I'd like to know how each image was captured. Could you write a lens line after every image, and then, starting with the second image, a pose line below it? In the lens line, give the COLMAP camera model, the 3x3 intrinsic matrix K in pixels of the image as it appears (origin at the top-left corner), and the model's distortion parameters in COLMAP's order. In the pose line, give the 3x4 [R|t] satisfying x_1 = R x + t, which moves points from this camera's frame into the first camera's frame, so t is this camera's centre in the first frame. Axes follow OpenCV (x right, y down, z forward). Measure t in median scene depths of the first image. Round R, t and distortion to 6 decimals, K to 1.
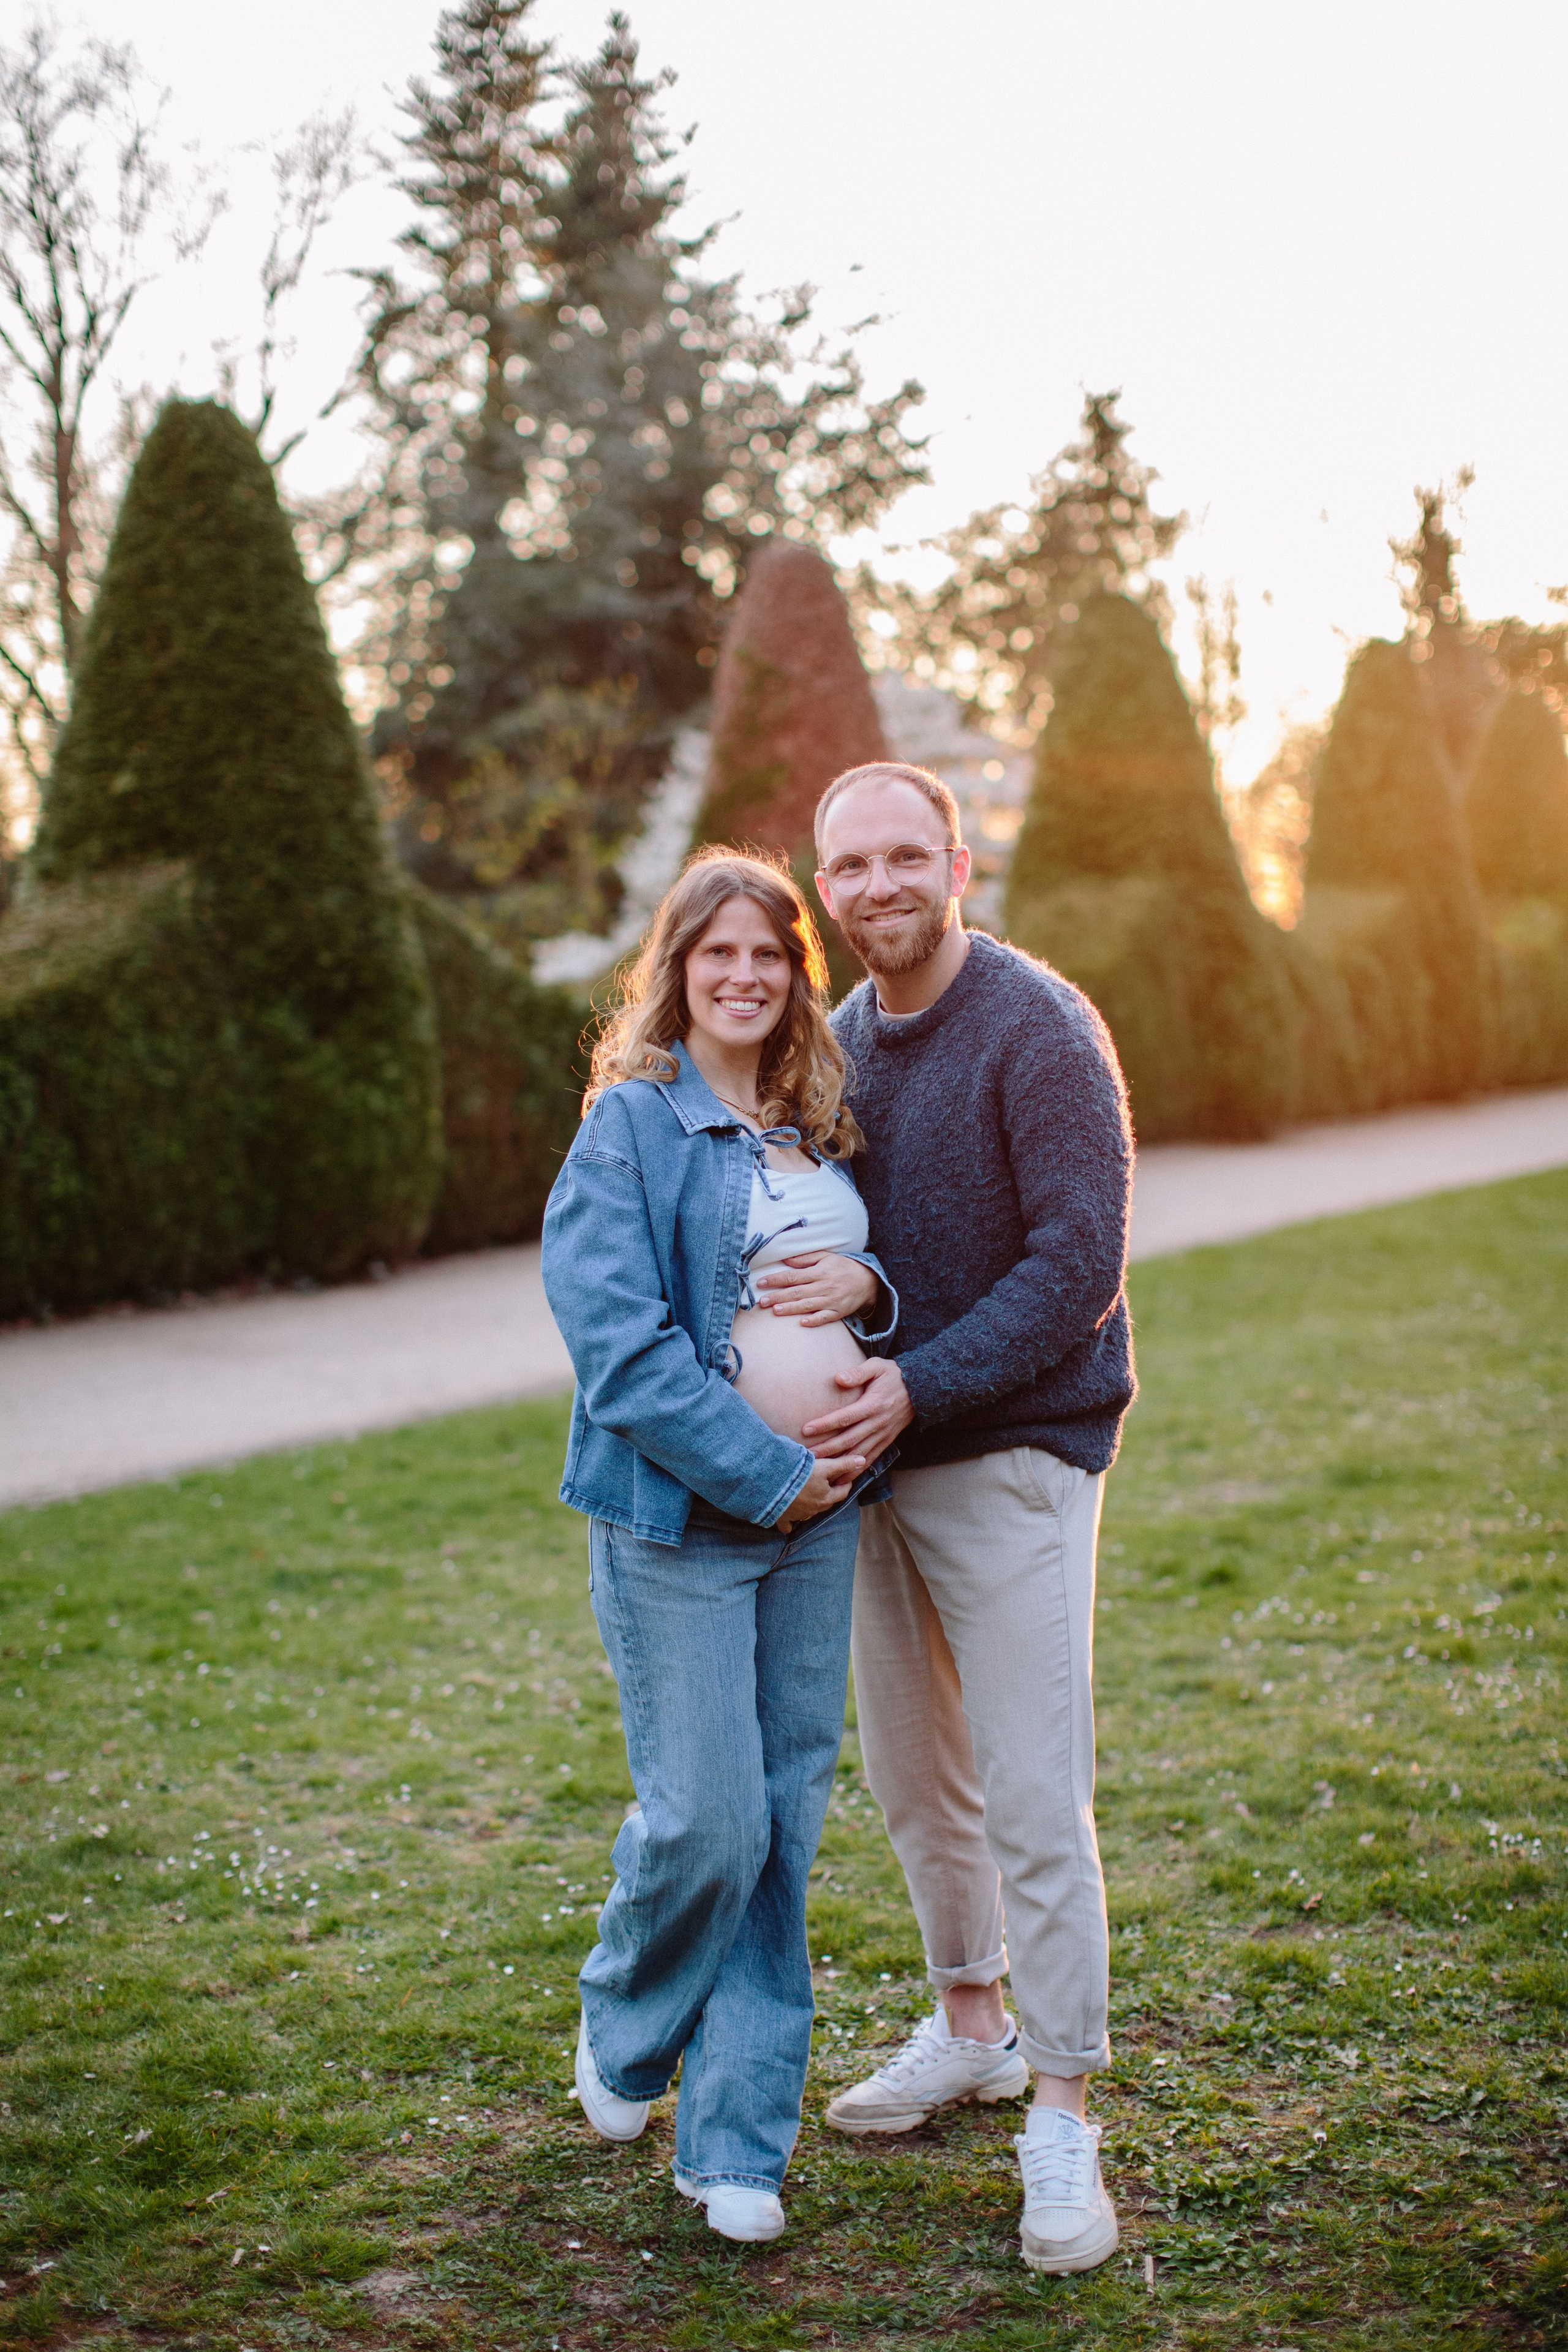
lens RADIAL K [[3412.2, 0, 784.0], [0, 3412.2, 1176.0], [0, 0, 1]] dist [-0.181165, 0.422048]
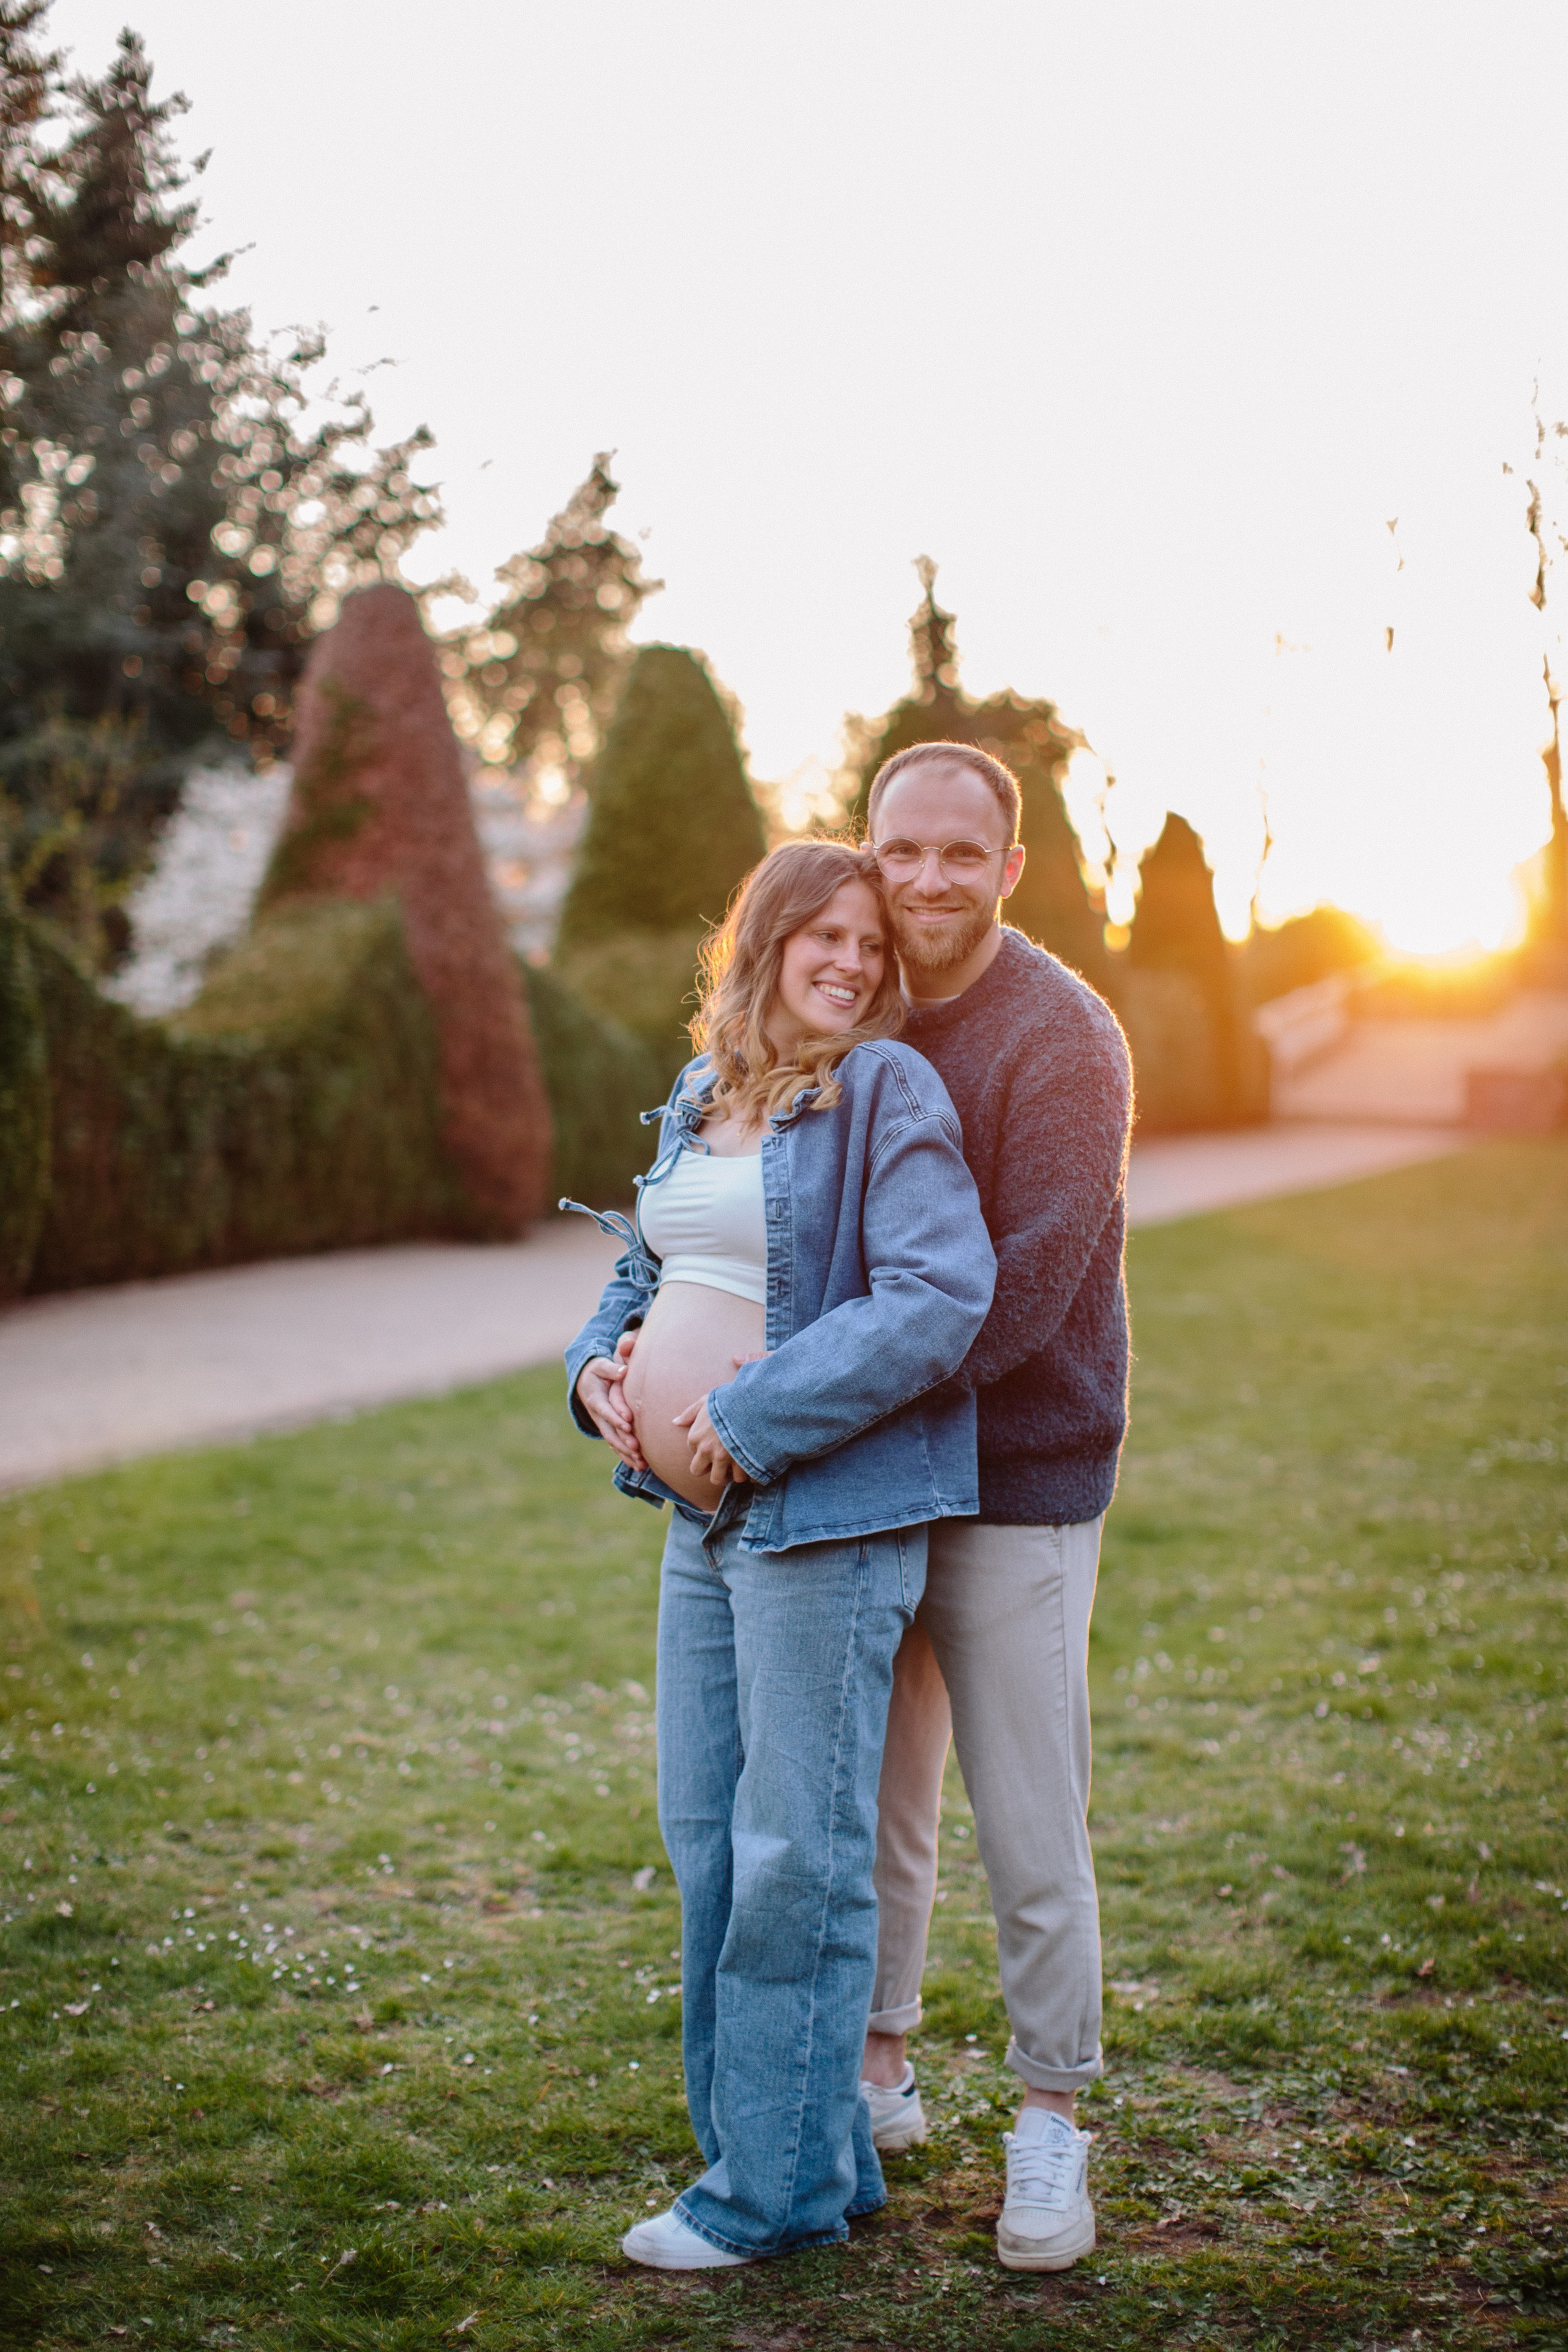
lens RADIAL K [[3412.2, 0, 784.0], [0, 3412.2, 1176.0], [0, 0, 1]] dist [-0.181165, 0.422048]
pose [[0.984272, 0.025845, 0.174759, -0.127122], [-0.022708, 0.999544, -0.019928, 0.008224], [-0.175195, 0.015646, 0.984409, 0.054072]]
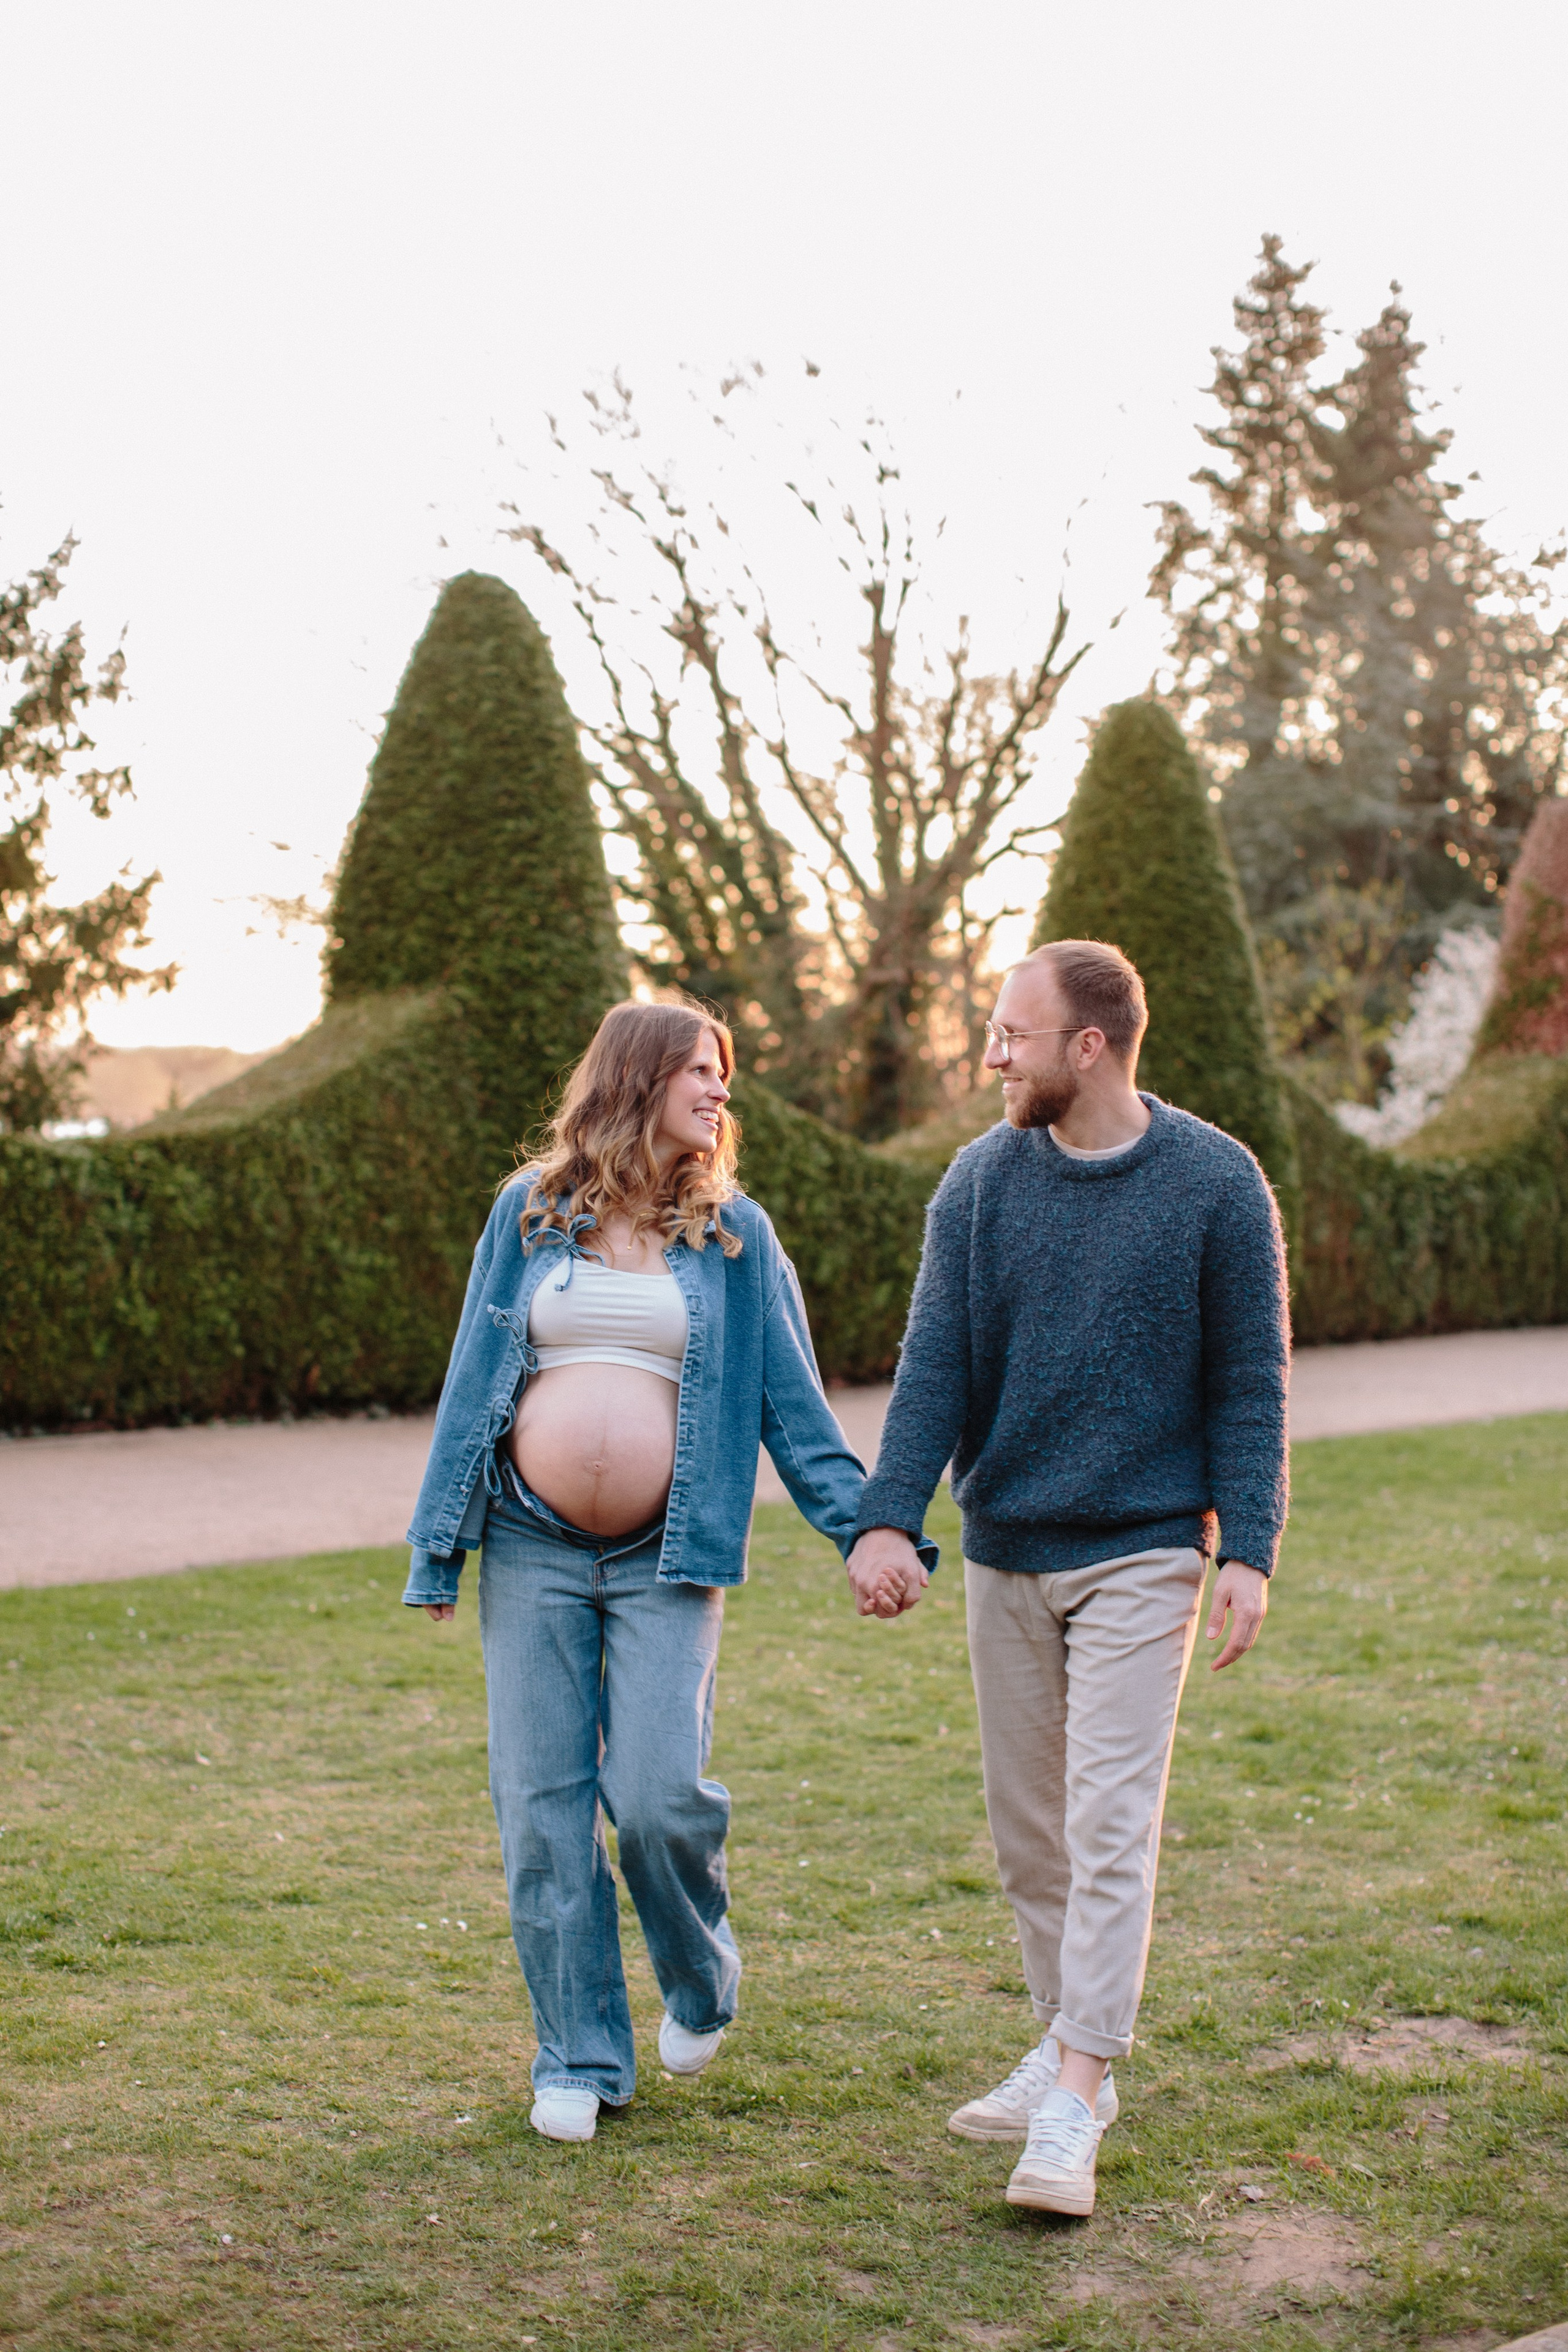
lens RADIAL K [[3455.1, 0, 805.5], [0, 3455.1, 1176.6], [0, 0, 1]] dist [-0.188927, 0.497716]
pose [[0.980557, 0.038837, -0.192351, -0.065602], [-0.047490, 0.998047, -0.040578, 0.041717], [0.190399, 0.048924, 0.980487, -0.715154]]
